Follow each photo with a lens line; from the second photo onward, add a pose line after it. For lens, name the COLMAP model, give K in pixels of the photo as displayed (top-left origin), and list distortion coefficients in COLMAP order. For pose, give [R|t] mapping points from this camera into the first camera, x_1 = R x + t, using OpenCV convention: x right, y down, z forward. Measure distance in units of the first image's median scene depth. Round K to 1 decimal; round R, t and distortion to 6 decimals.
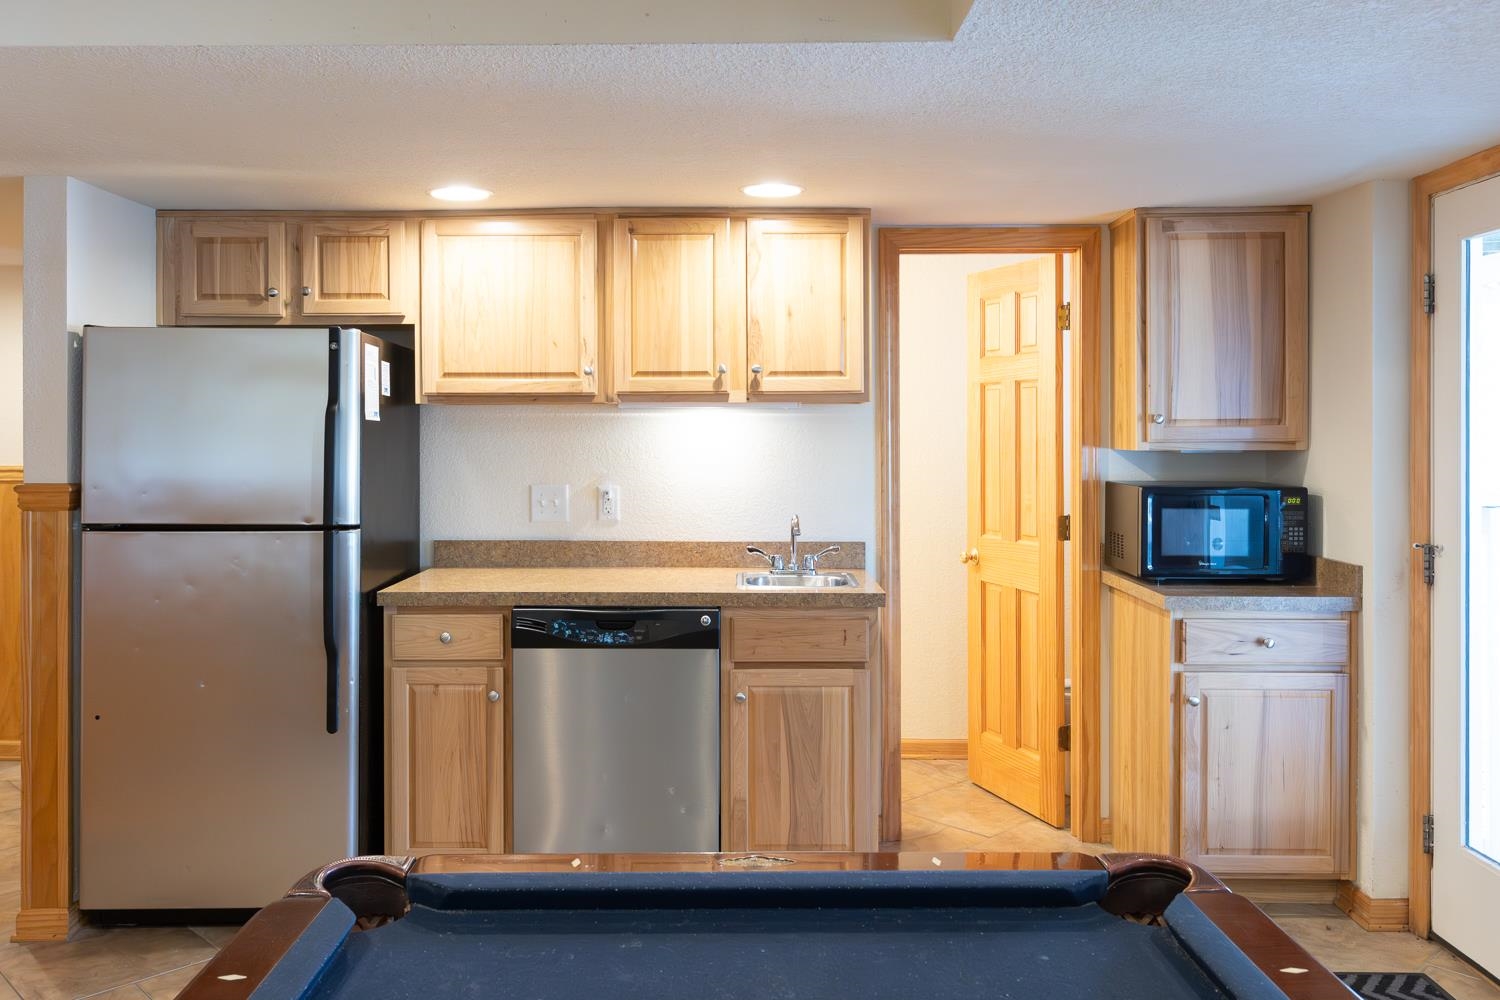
lens RADIAL K [[1389.6, 0, 741.5], [0, 1389.6, 499.2], [0, 0, 1]] dist [0.008699, 0.000000]
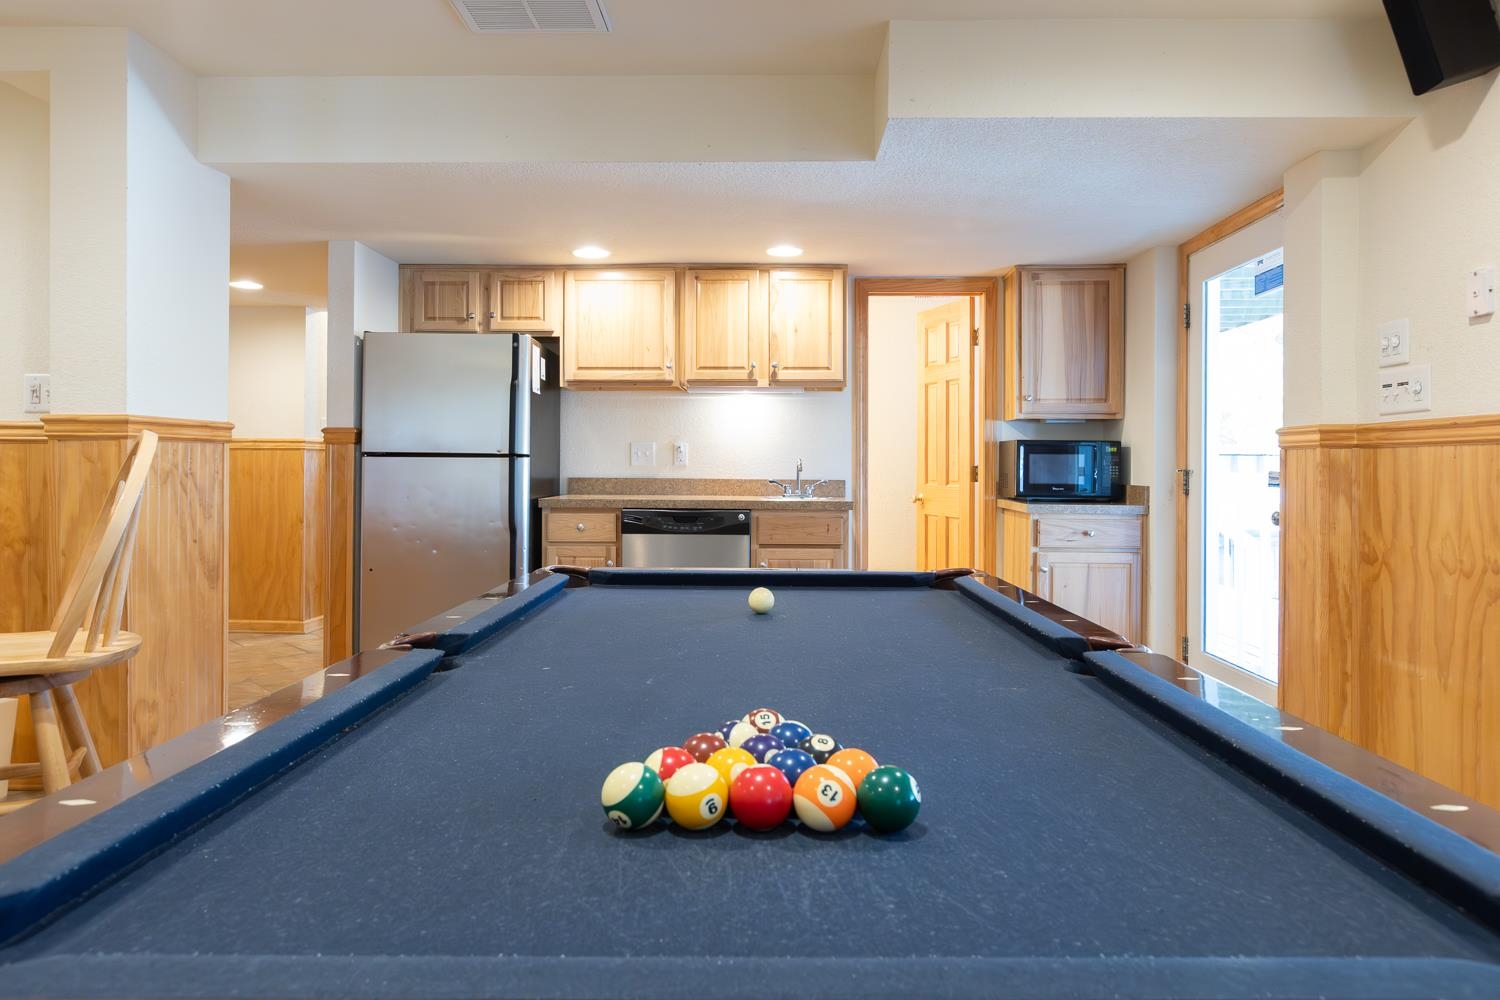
lens RADIAL K [[994.5, 0, 760.5], [0, 994.5, 483.8], [0, 0, 1]] dist [-0.001333, 0.004456]
pose [[0.999923, 0.005928, -0.010930, 0.007827], [-0.005942, 0.999982, -0.001187, 0.044720], [0.010923, 0.001252, 0.999940, -0.140715]]
